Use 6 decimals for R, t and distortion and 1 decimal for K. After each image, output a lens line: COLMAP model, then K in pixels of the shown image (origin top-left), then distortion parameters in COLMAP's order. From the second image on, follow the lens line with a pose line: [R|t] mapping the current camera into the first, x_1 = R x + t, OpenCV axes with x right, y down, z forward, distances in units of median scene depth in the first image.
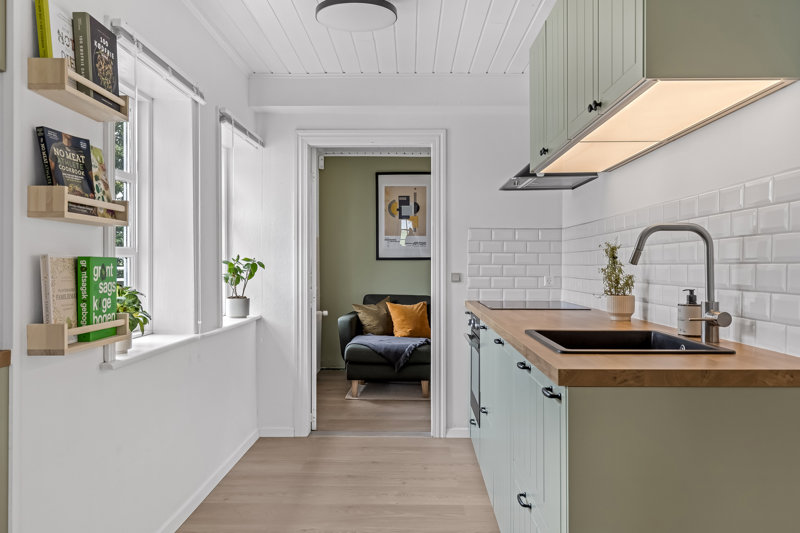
lens RADIAL K [[674.8, 0, 402.8], [0, 674.8, 267.6], [0, 0, 1]] dist [0.014172, -0.000276]
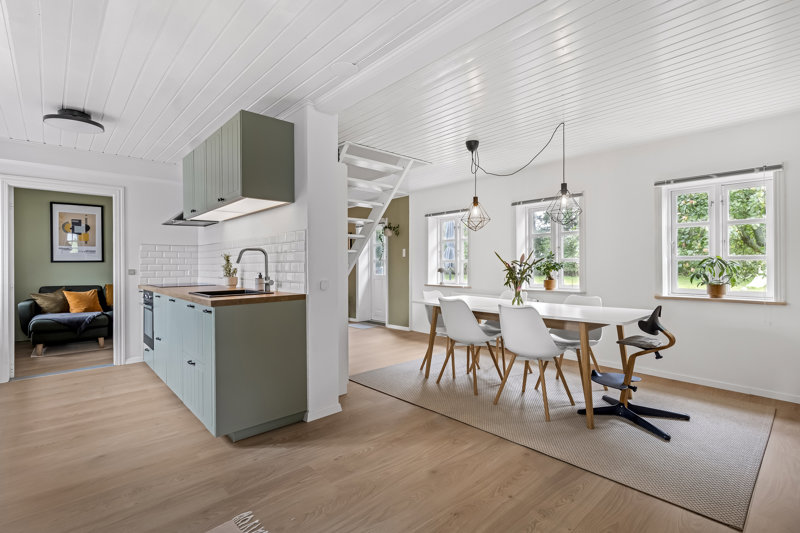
lens RADIAL K [[377.9, 0, 400.3], [0, 377.9, 264.5], [0, 0, 1]] dist [0.004121, 0.001377]
pose [[0.736001, -0.006604, 0.676949, -0.079019], [0.010048, 0.999949, -0.001169, 0.003722], [-0.676906, 0.007662, 0.736029, -0.212897]]
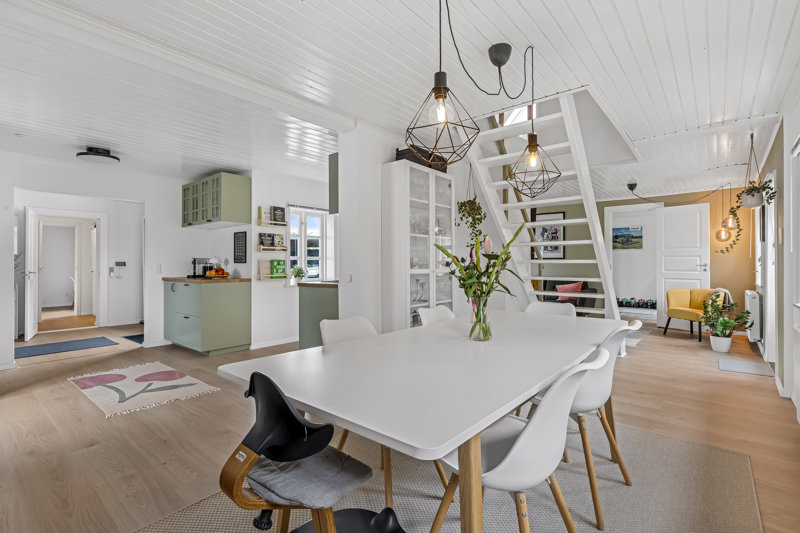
lens RADIAL K [[377.9, 0, 405.2], [0, 377.9, 260.0], [0, 0, 1]] dist [0.004121, 0.001377]
pose [[0.766885, -0.011164, -0.641687, 0.799093], [0.003056, 0.999901, -0.013744, 0.010345], [0.641777, 0.008580, 0.766843, -0.162225]]
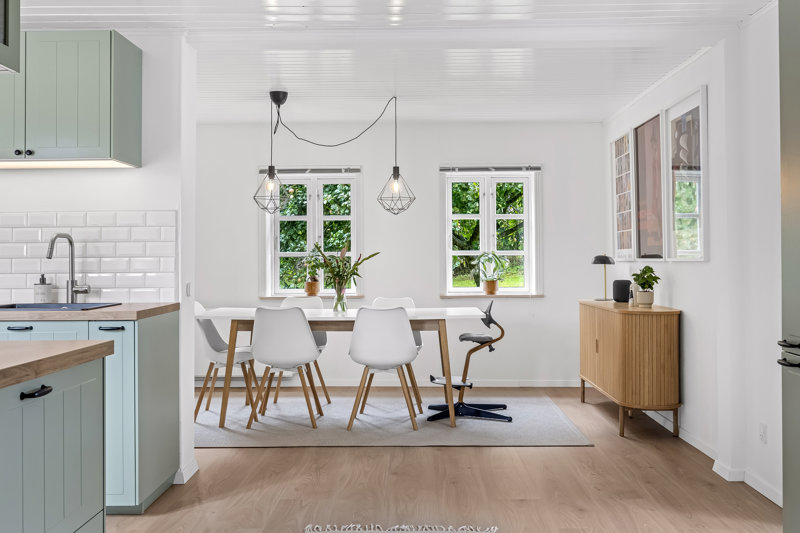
lens RADIAL K [[820.5, 0, 399.3], [0, 820.5, 248.8], [0, 0, 1]] dist [-0.007008, 0.000000]
pose [[0.019270, 0.007899, 0.999783, -0.694705], [0.010255, 0.999915, -0.008098, -0.001274], [-0.999762, 0.010409, 0.019187, 0.066826]]
